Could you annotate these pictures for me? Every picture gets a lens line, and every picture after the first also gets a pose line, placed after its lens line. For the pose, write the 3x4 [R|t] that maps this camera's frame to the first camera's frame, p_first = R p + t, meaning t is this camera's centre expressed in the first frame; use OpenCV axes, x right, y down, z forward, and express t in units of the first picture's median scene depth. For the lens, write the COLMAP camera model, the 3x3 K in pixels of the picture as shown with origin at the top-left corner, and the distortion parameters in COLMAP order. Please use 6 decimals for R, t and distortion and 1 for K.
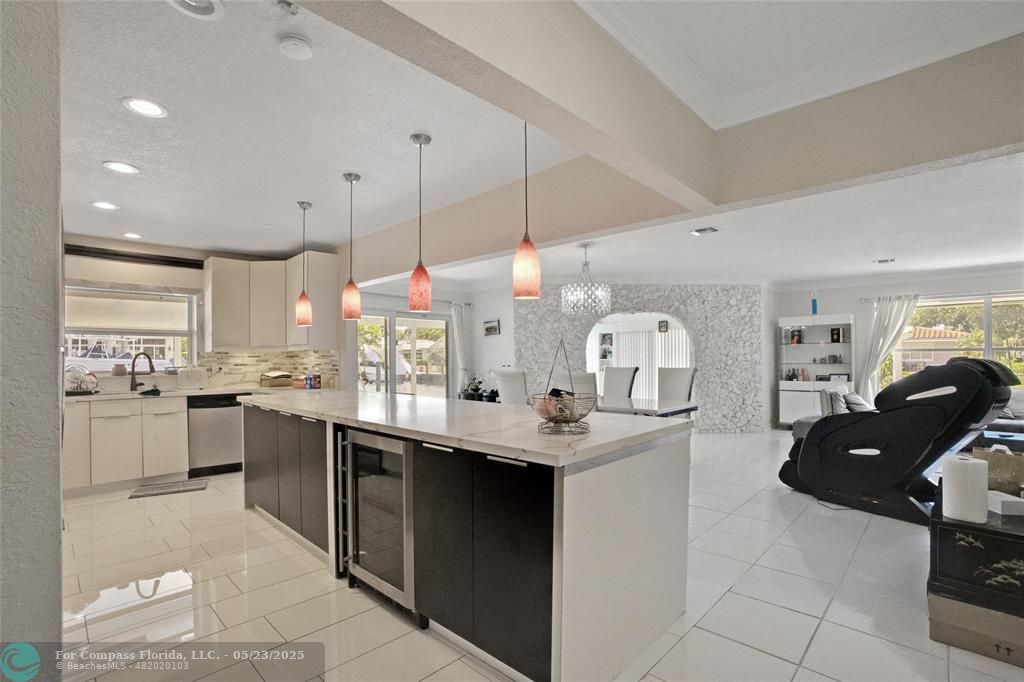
lens RADIAL K [[473.7, 0, 510.0], [0, 473.7, 355.4], [0, 0, 1]] dist [-0.040822, 0.013779]
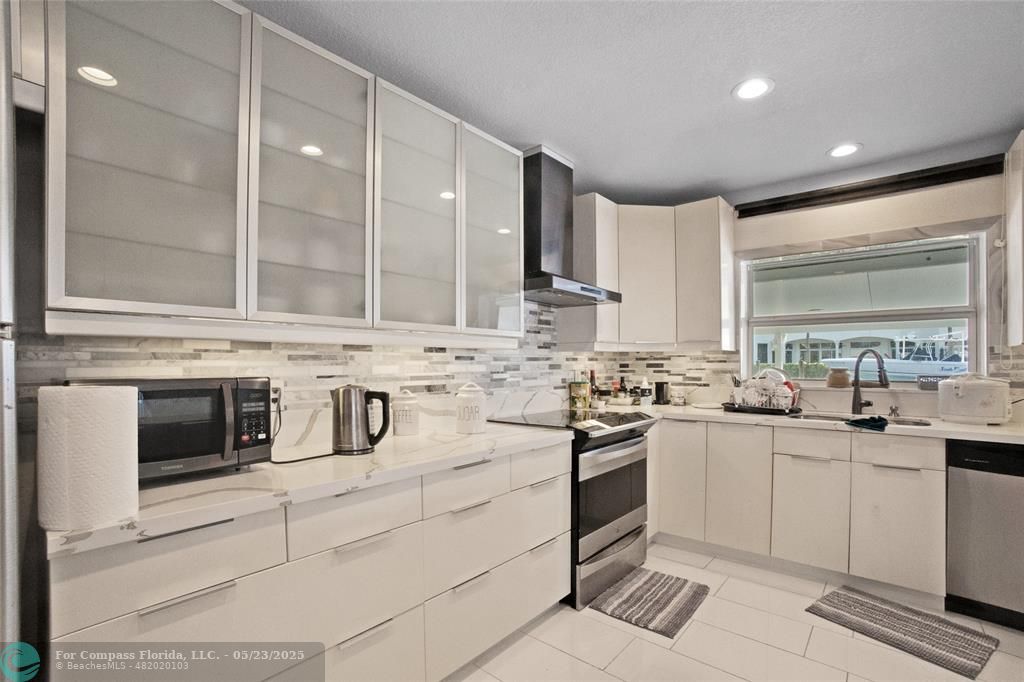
lens RADIAL K [[473.8, 0, 517.5], [0, 473.8, 355.6], [0, 0, 1]] dist [-0.028802, 0.020336]
pose [[0.119063, -0.007058, -0.992862, -0.189892], [0.001931, 0.999974, -0.006877, 0.003533], [0.992885, -0.001098, 0.119074, 0.355082]]
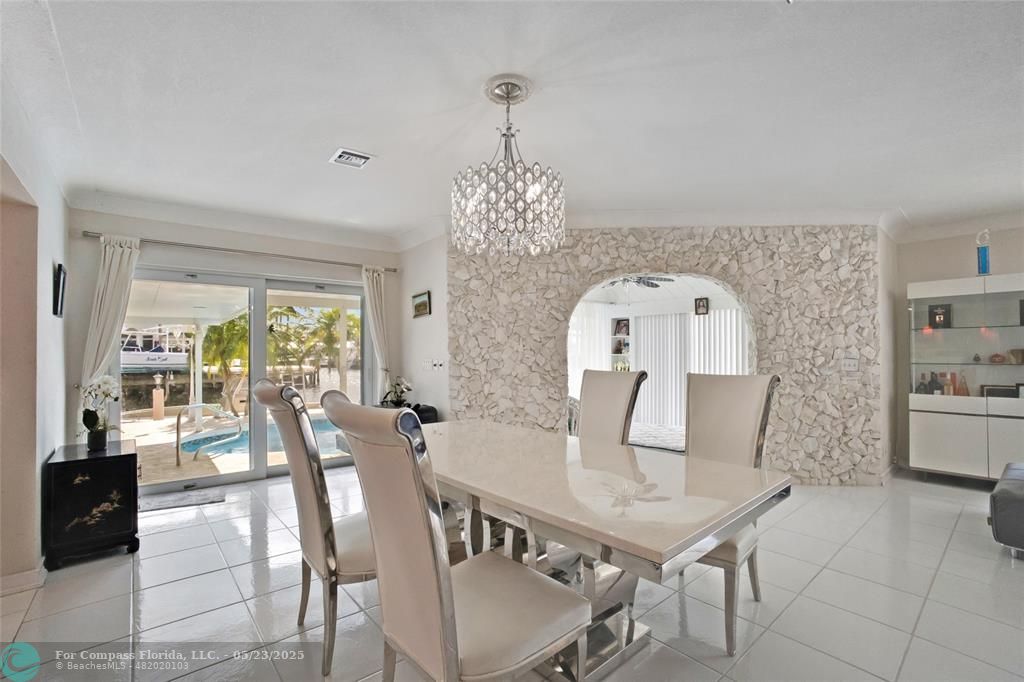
lens RADIAL K [[454.0, 0, 530.2], [0, 454.0, 349.2], [0, 0, 1]] dist [-0.010830, 0.000022]
pose [[0.998456, 0.001762, -0.055525, 0.147185], [-0.001830, 0.999998, -0.001179, 0.001594], [0.055523, 0.001278, 0.998457, 0.431339]]
